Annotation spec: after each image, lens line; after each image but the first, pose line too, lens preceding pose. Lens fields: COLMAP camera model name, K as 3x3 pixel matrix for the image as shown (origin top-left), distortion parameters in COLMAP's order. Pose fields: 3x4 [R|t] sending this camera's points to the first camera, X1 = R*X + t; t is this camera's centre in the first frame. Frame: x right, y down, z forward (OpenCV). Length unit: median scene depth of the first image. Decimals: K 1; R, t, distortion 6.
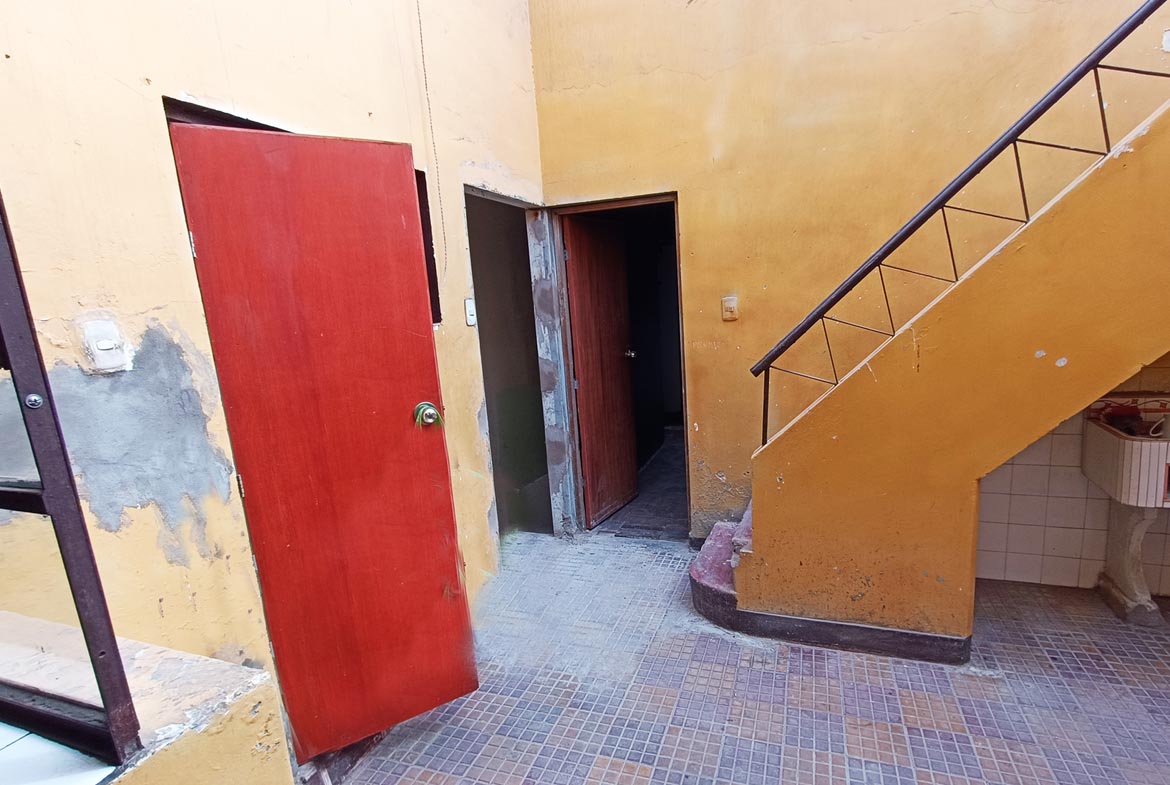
lens RADIAL K [[582.1, 0, 612.1], [0, 582.1, 412.7], [0, 0, 1]] dist [-0.000270, 0.002853]
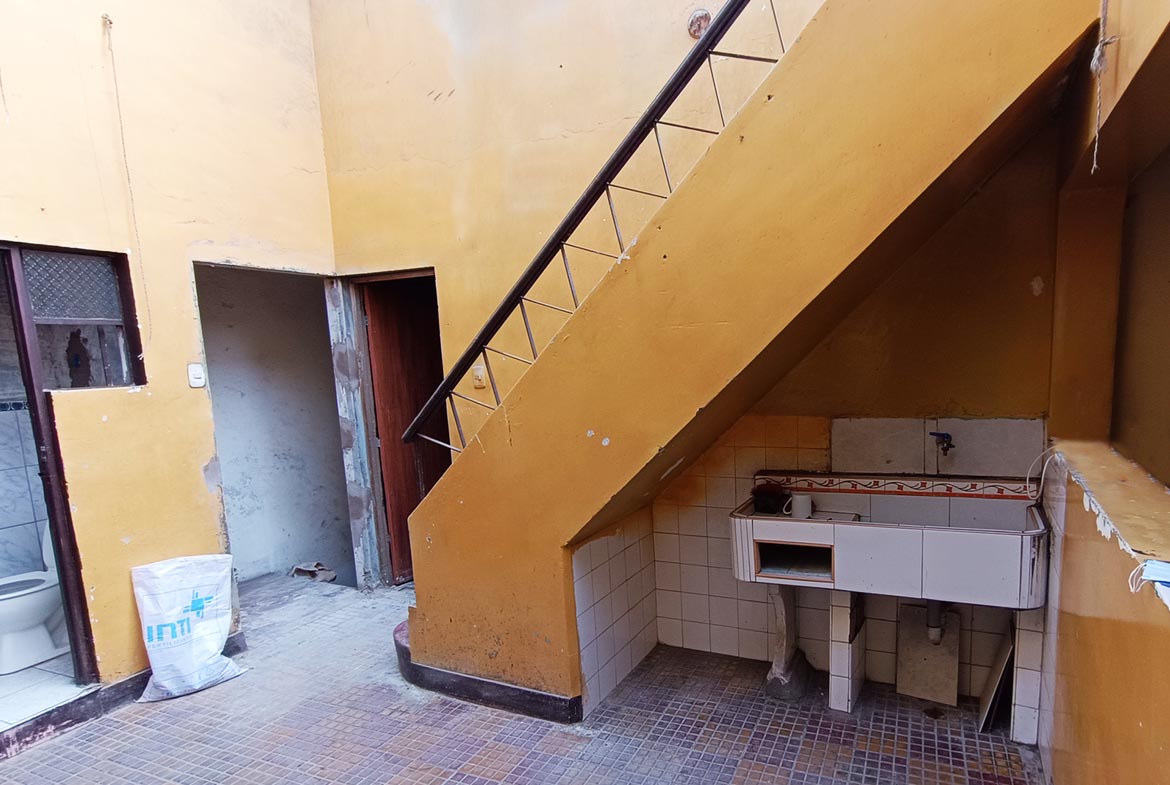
lens RADIAL K [[634.5, 0, 675.1], [0, 634.5, 436.7], [0, 0, 1]] dist [0.003272, 0.000148]
pose [[0.997720, 0.035826, -0.057200, 0.600216], [-0.038788, 0.997917, -0.051552, -0.024576], [0.055234, 0.053653, 0.997031, -0.116594]]
